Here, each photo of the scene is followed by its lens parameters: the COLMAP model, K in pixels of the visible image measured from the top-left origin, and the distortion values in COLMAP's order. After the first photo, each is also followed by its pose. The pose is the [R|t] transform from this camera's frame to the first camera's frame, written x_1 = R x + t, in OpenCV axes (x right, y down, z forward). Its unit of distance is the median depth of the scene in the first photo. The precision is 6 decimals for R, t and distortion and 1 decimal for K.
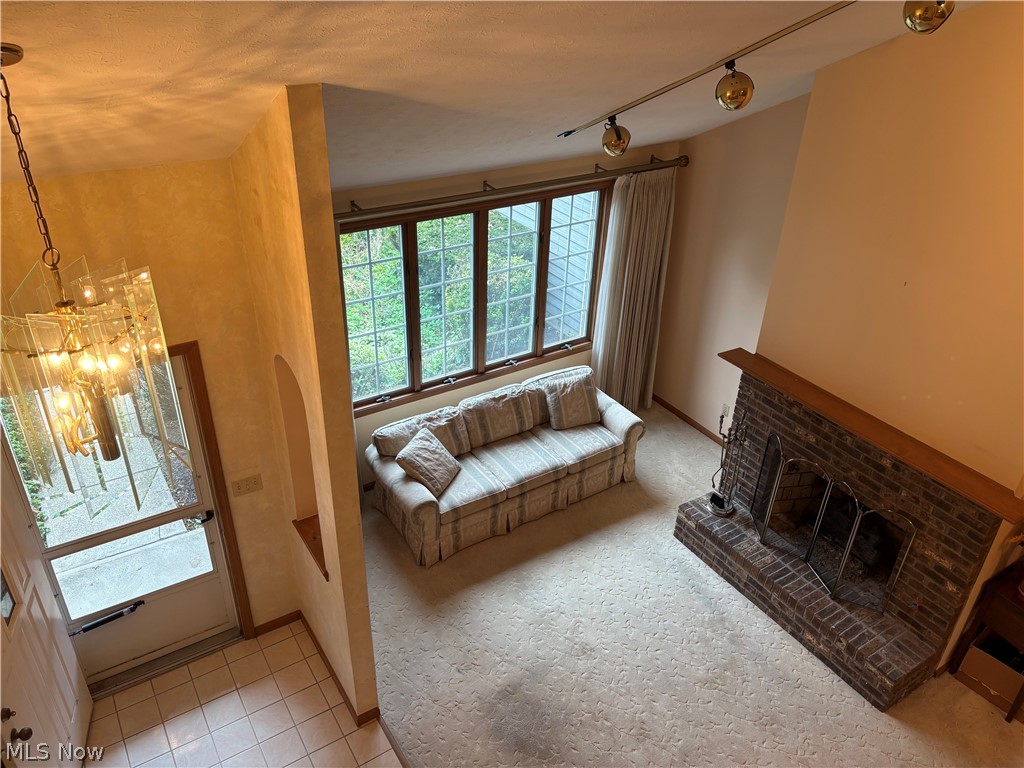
lens RADIAL K [[770.3, 0, 509.5], [0, 770.3, 389.1], [0, 0, 1]] dist [0.047905, -0.053240]
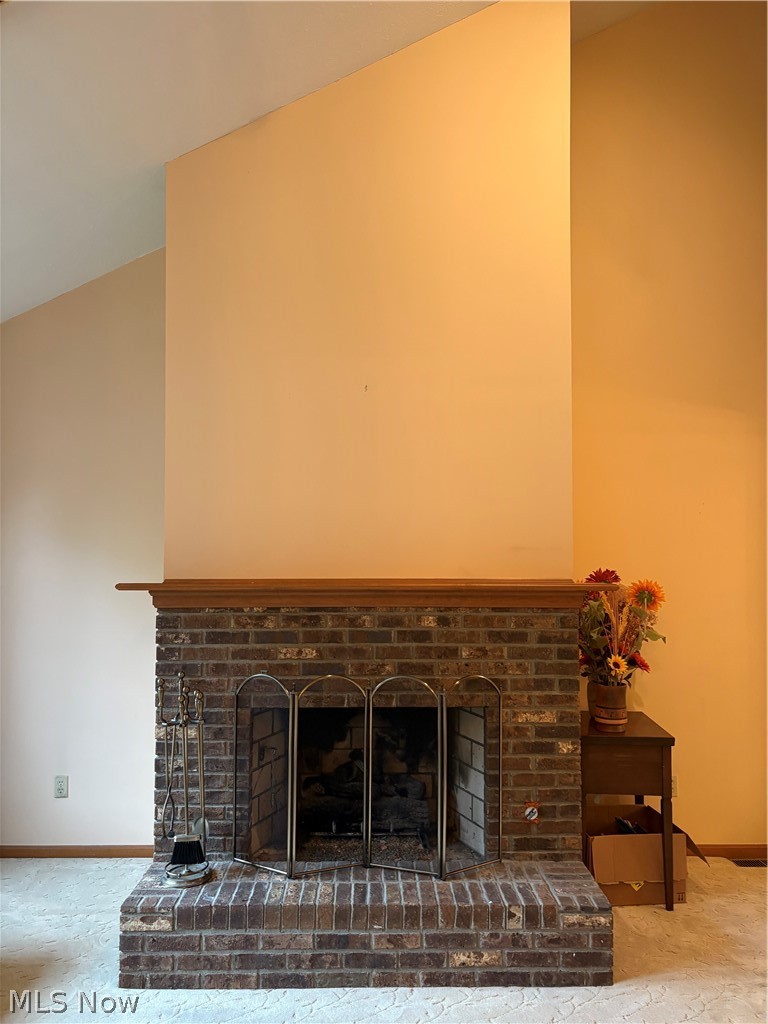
lens RADIAL K [[770.3, 0, 396.5], [0, 770.3, 527.8], [0, 0, 1]] dist [0.047905, -0.053240]
pose [[0.523409, -0.000457, 0.852081, -0.122883], [0.452195, 0.847712, -0.277316, 0.187175], [-0.722193, 0.530457, 0.443907, 0.607449]]
